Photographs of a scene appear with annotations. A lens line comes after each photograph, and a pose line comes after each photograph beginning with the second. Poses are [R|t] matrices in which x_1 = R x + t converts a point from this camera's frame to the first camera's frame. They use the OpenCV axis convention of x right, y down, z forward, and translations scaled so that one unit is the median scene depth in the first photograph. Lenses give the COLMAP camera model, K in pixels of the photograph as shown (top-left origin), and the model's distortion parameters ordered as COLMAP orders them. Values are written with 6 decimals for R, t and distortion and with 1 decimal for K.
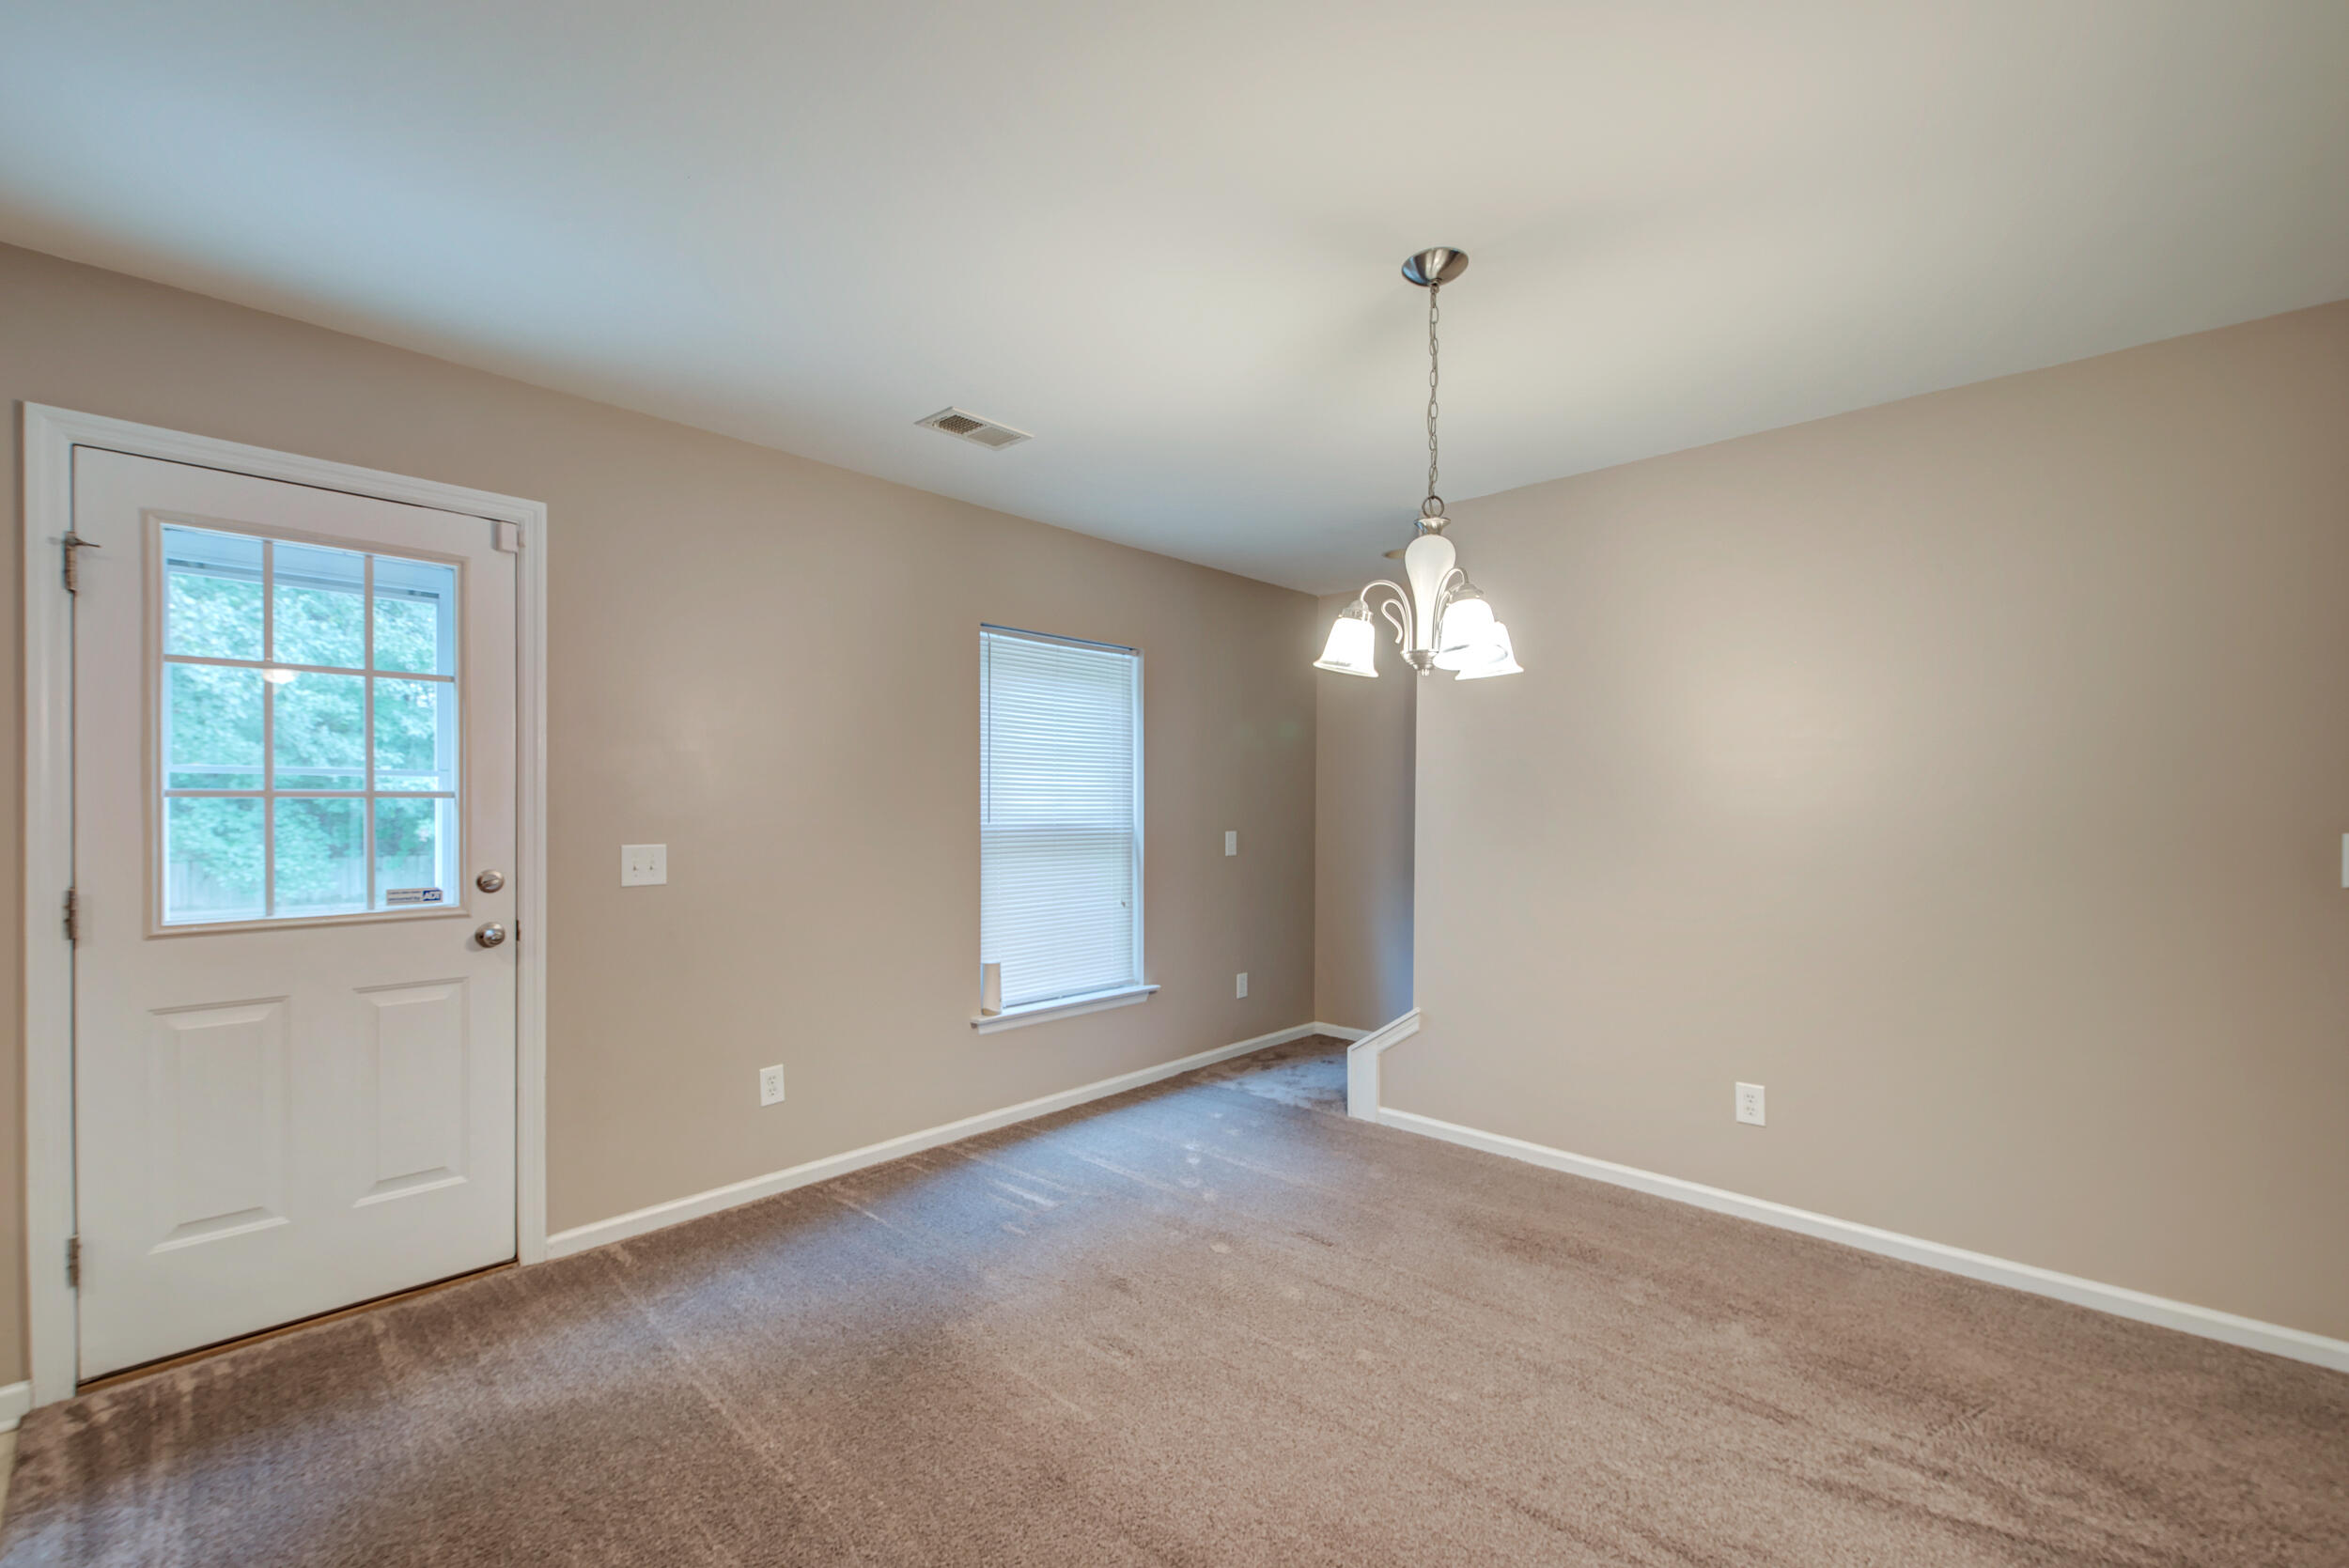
lens RADIAL K [[994.6, 0, 1191.6], [0, 994.6, 798.2], [0, 0, 1]] dist [0.023870, -0.010324]
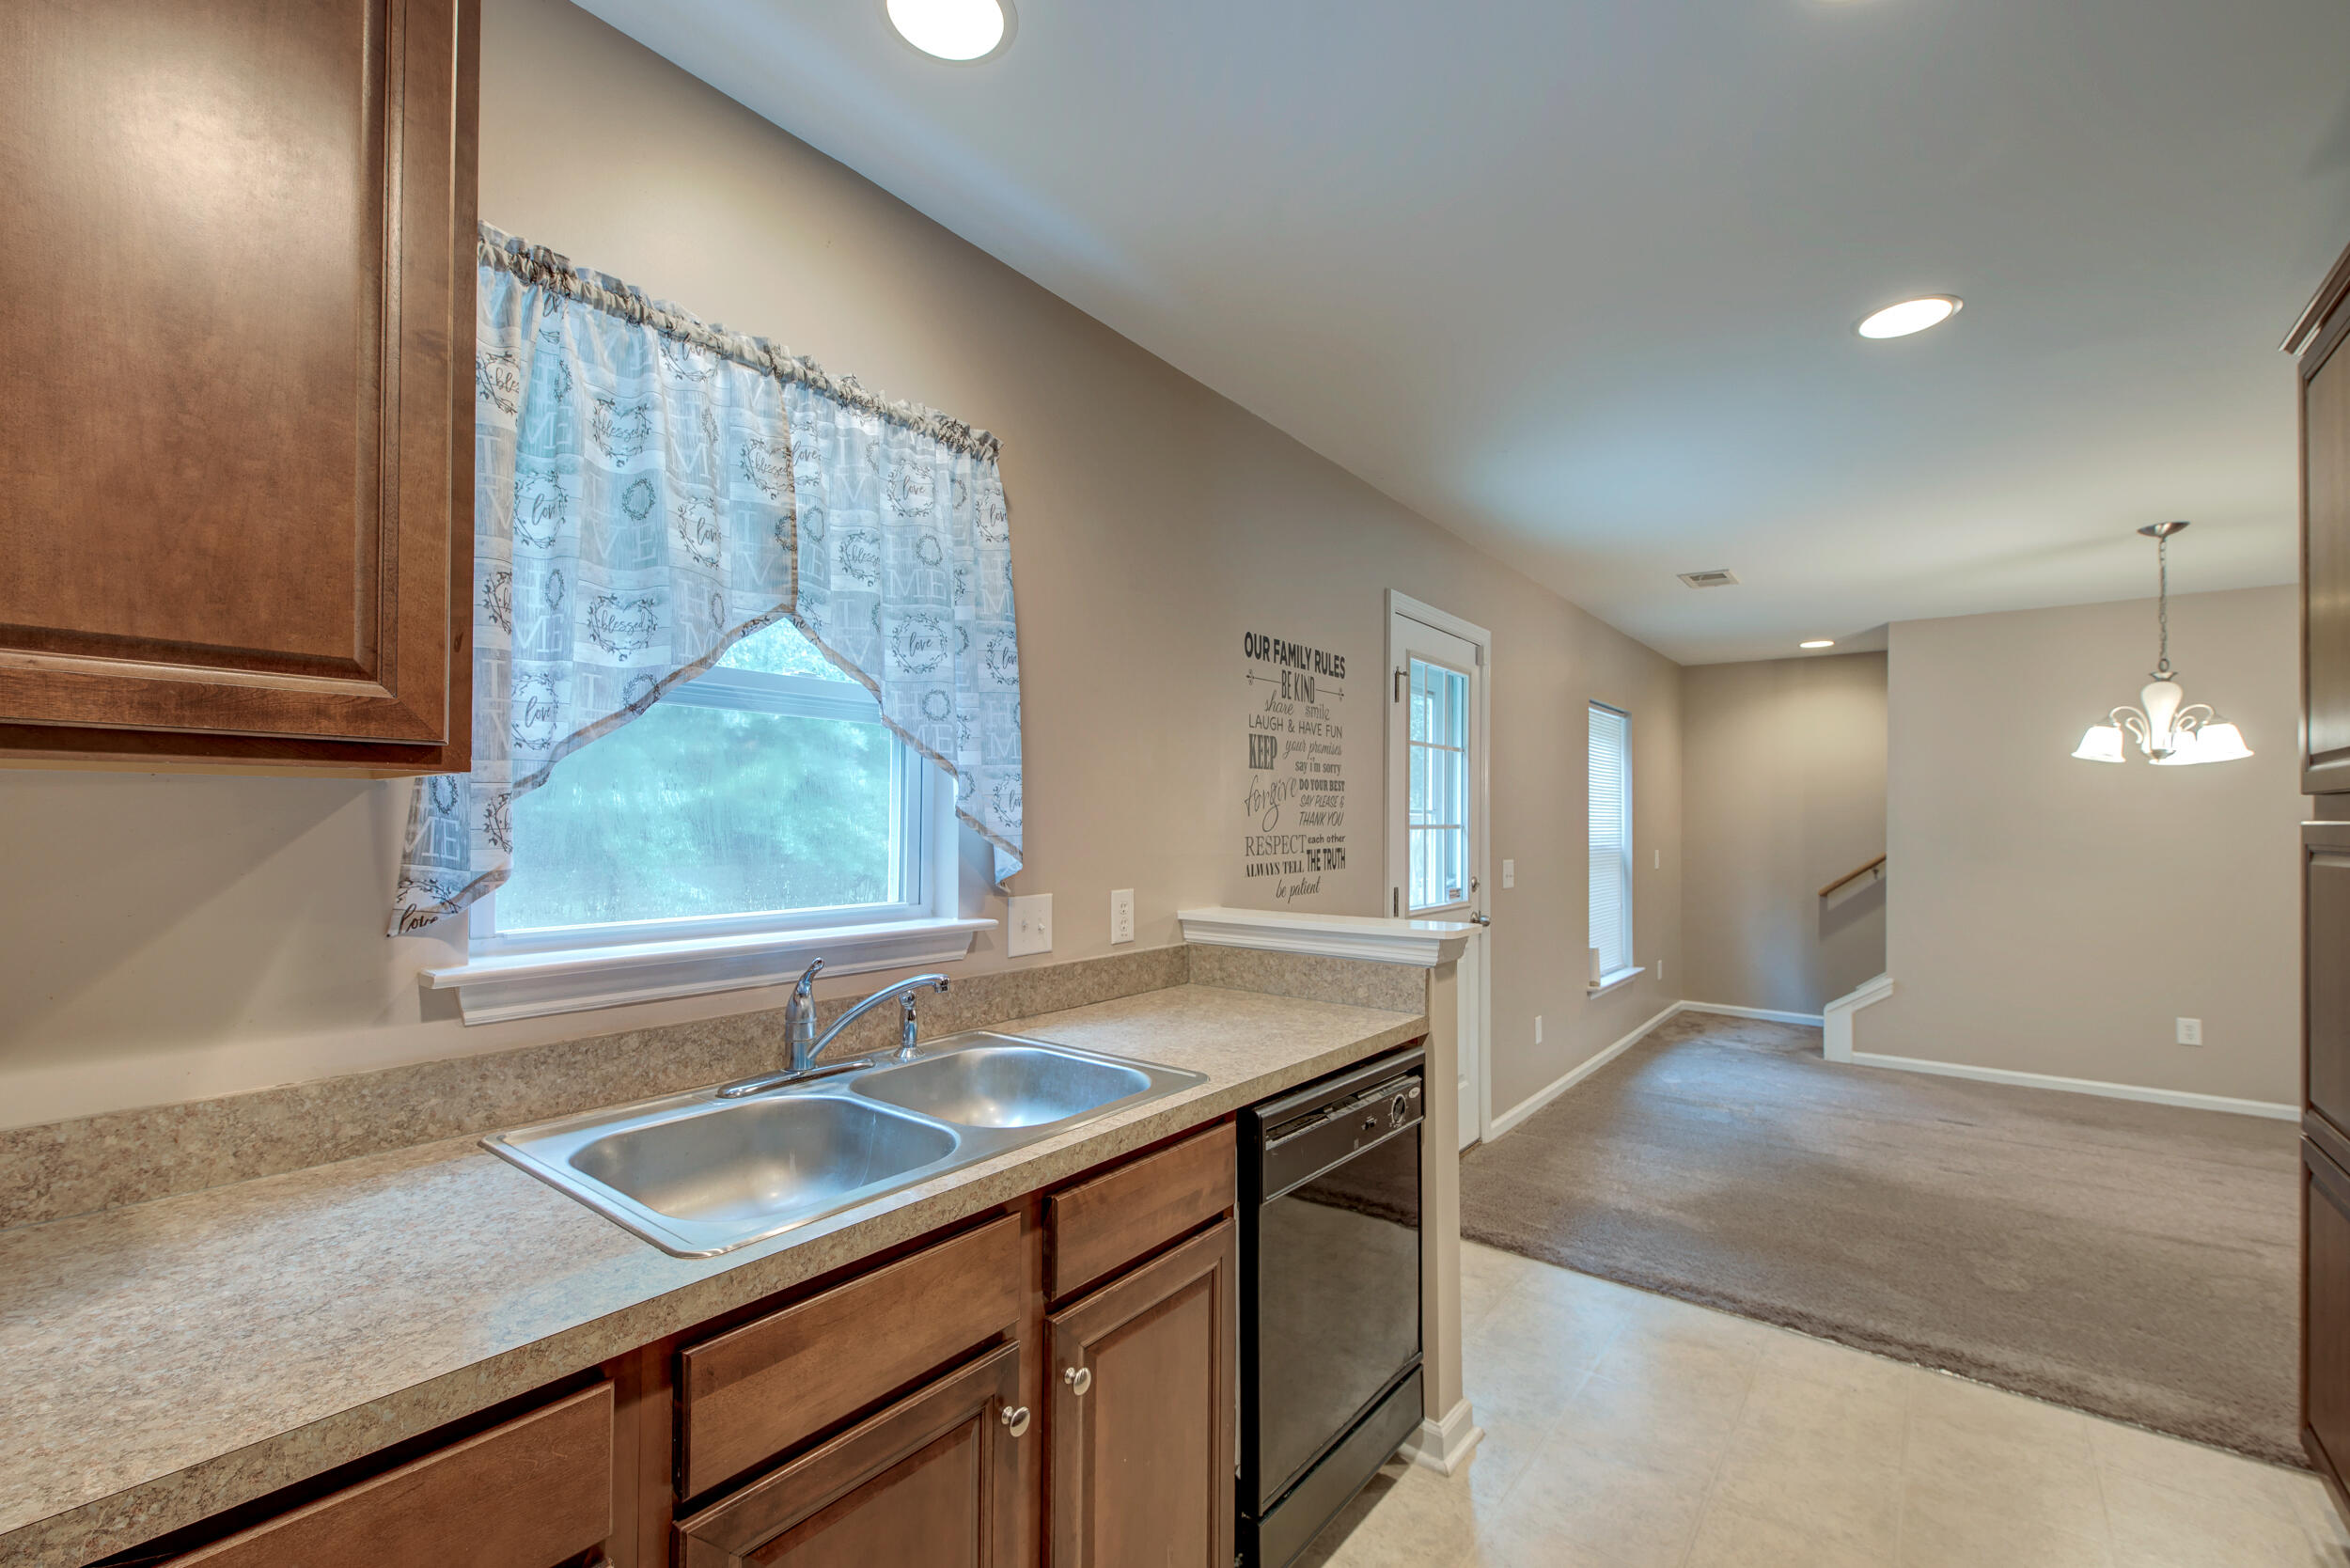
lens RADIAL K [[995.1, 0, 1192.1], [0, 995.1, 798.2], [0, 0, 1]] dist [0.023870, -0.010324]
pose [[0.995223, 0.008175, 0.097284, -1.479610], [-0.006574, 0.999838, -0.016765, -0.021801], [-0.097405, 0.016045, 0.995115, -0.522765]]
